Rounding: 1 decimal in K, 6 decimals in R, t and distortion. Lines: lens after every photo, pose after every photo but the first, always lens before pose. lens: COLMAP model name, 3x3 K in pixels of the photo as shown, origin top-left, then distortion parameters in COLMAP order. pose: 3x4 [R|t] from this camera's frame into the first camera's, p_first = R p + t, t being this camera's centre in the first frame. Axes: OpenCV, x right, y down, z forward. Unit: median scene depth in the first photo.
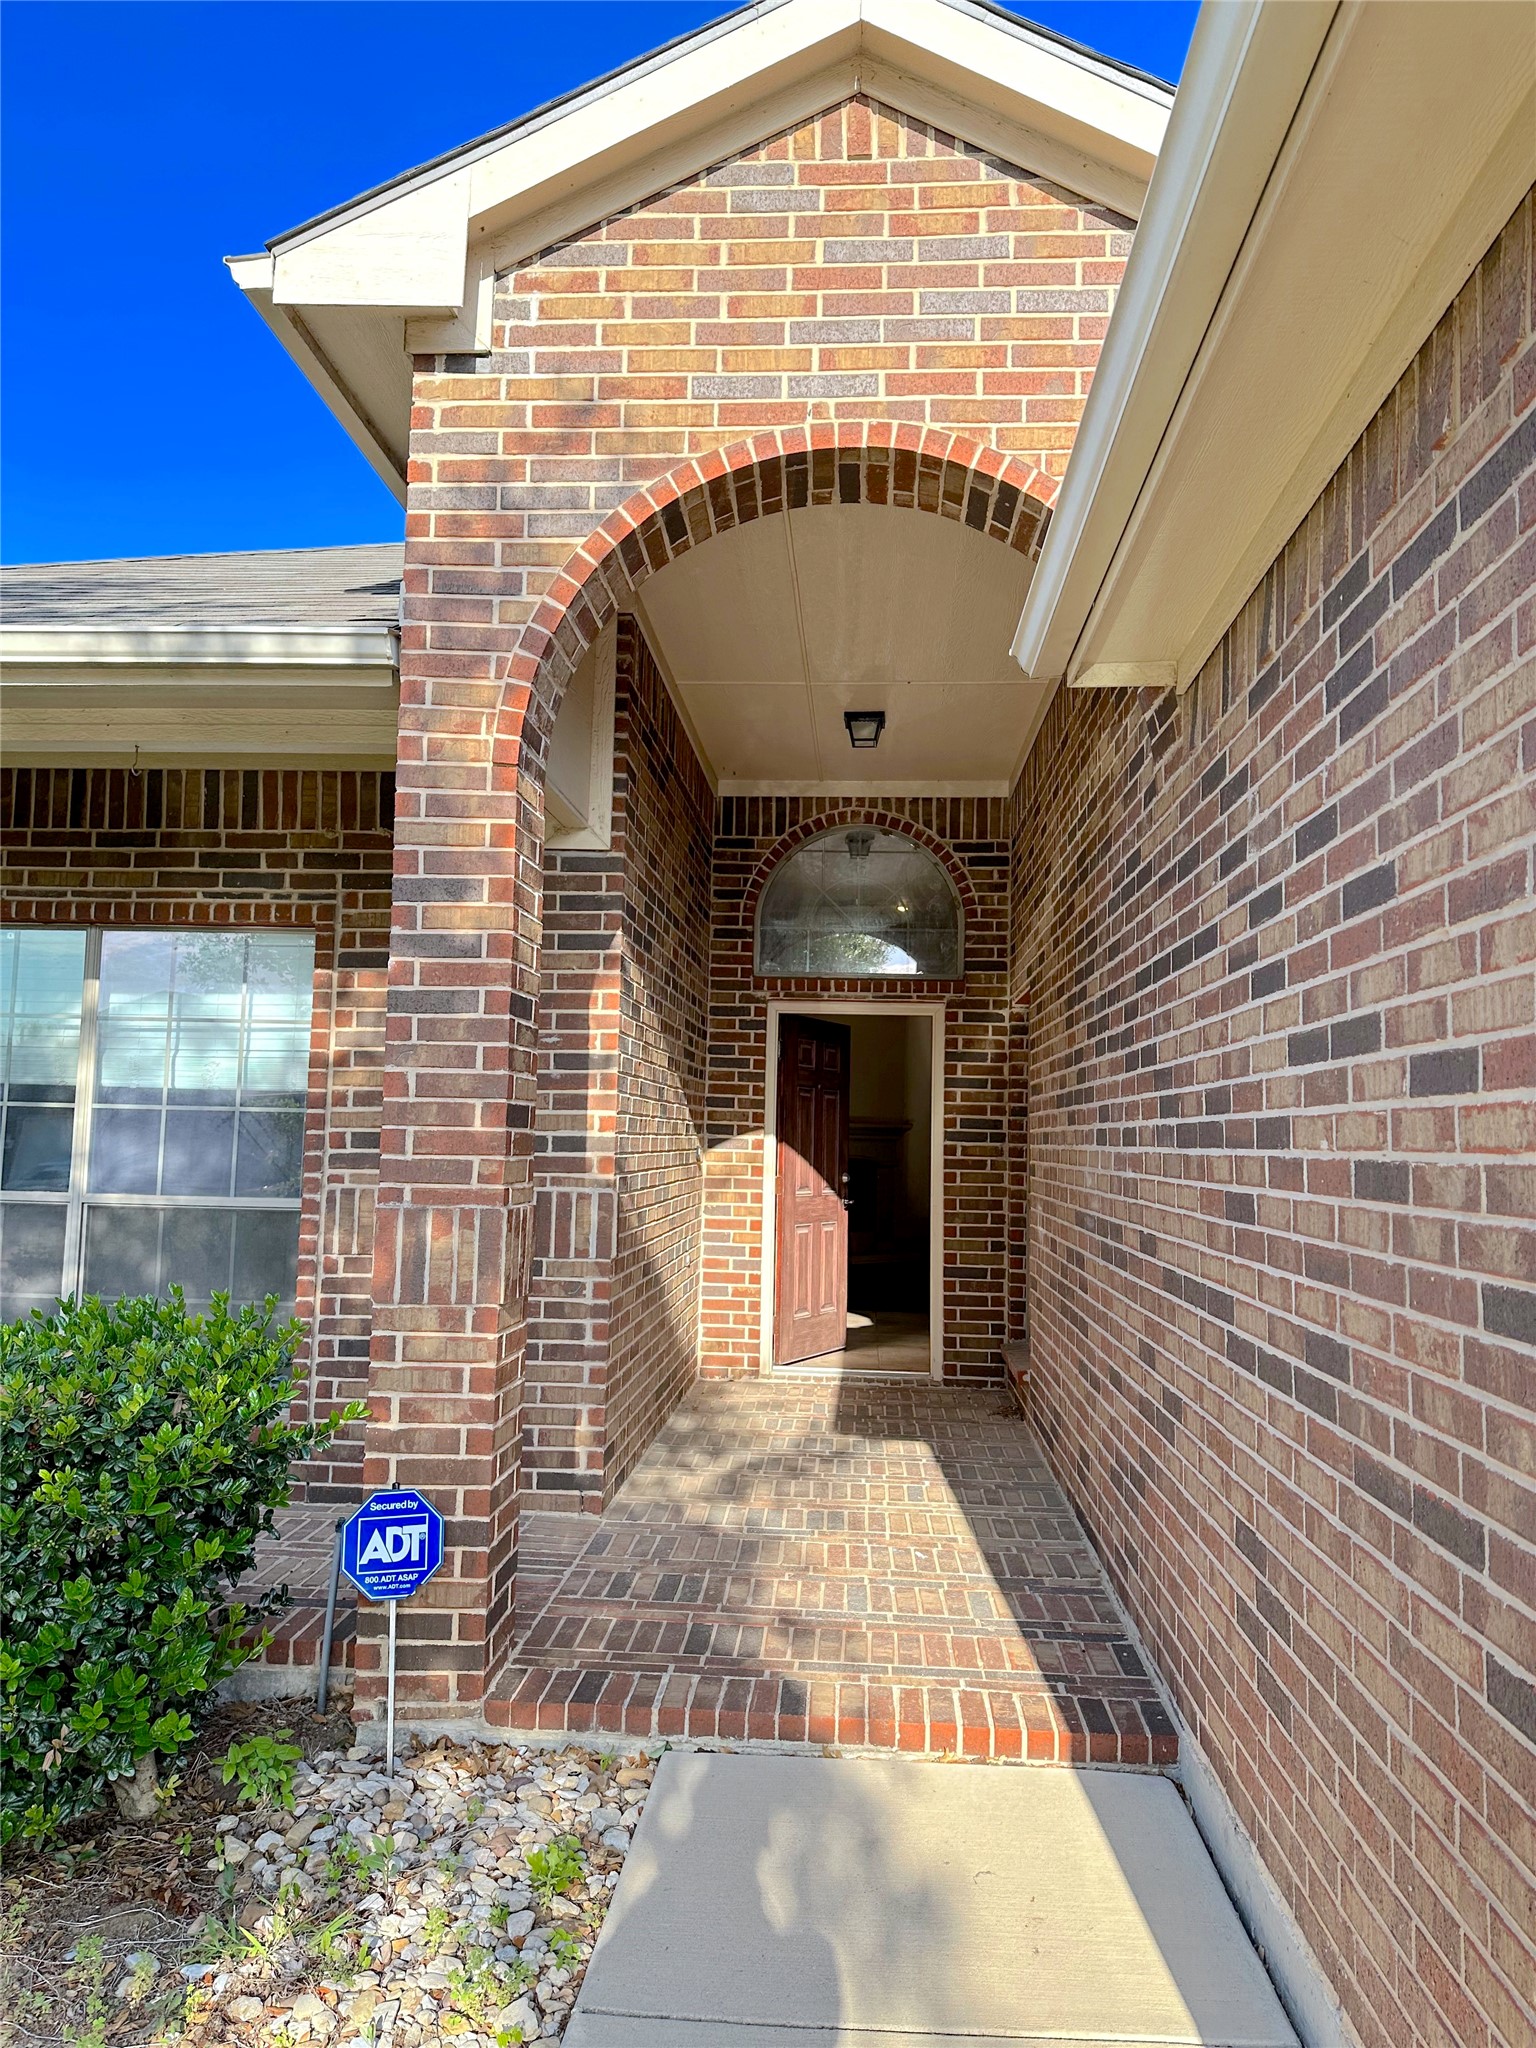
lens RADIAL K [[1398.6, 0, 768.0], [0, 1398.6, 1024.0], [0, 0, 1]] dist [0.169701, -0.316513]
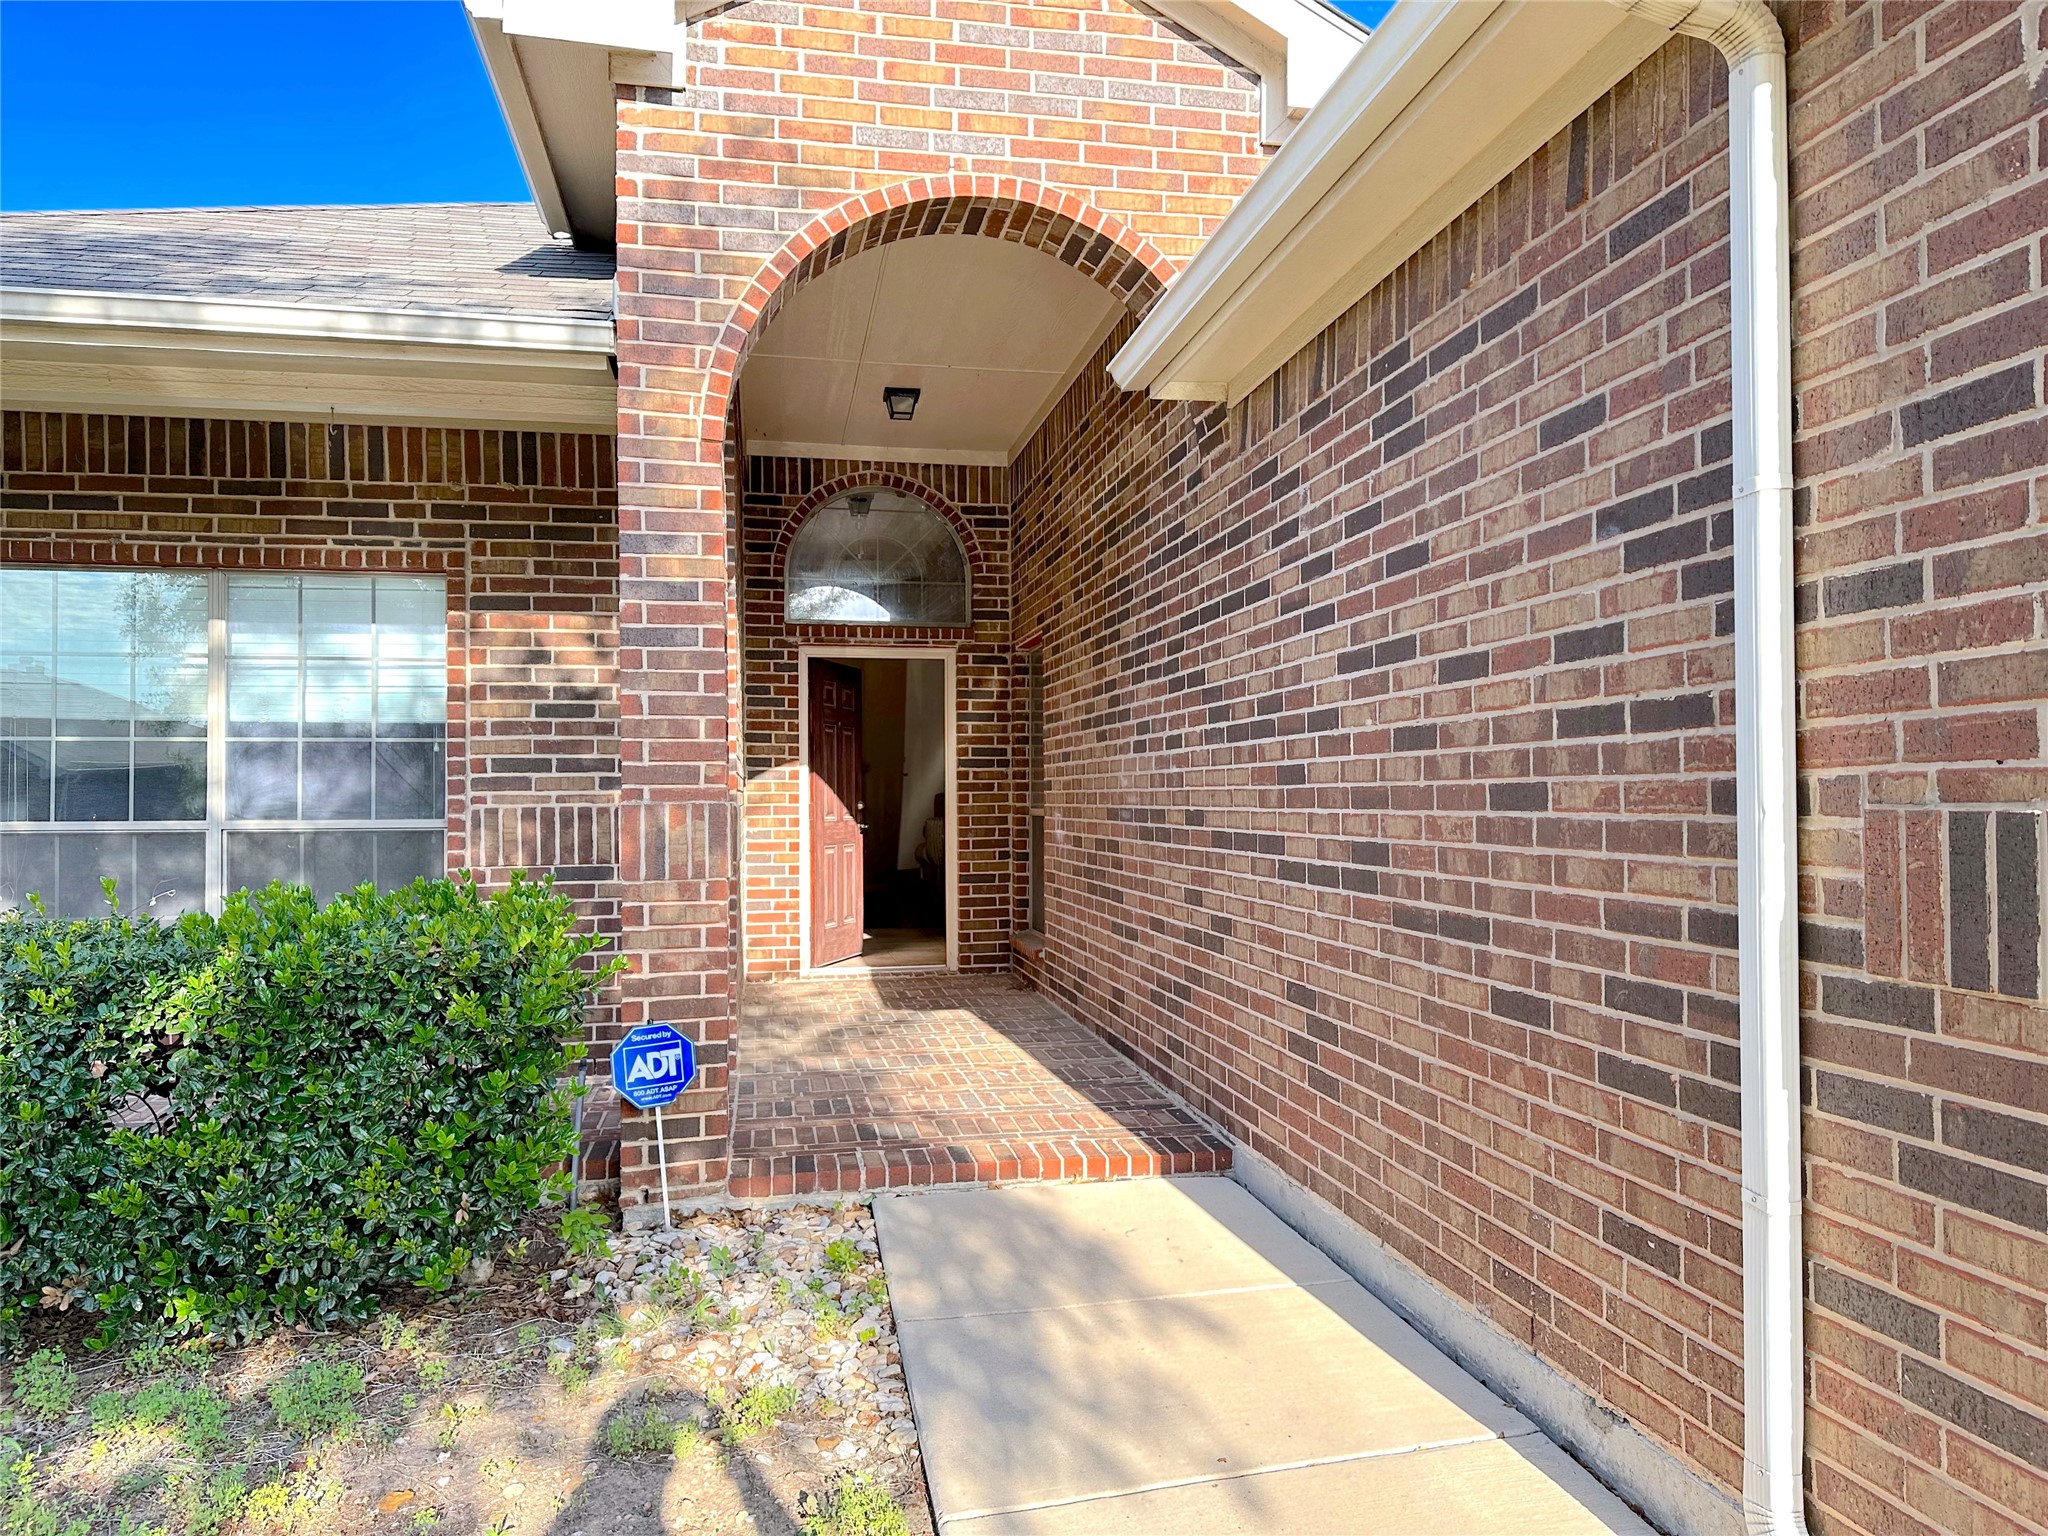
lens RADIAL K [[1398.6, 0, 1016.2], [0, 1398.6, 779.9], [0, 0, 1]] dist [0.169701, -0.316513]
pose [[0.967780, -0.026048, 0.250448, -0.241843], [0.008014, 0.997317, 0.072758, 0.020618], [-0.251671, -0.068406, 0.965392, -0.261584]]
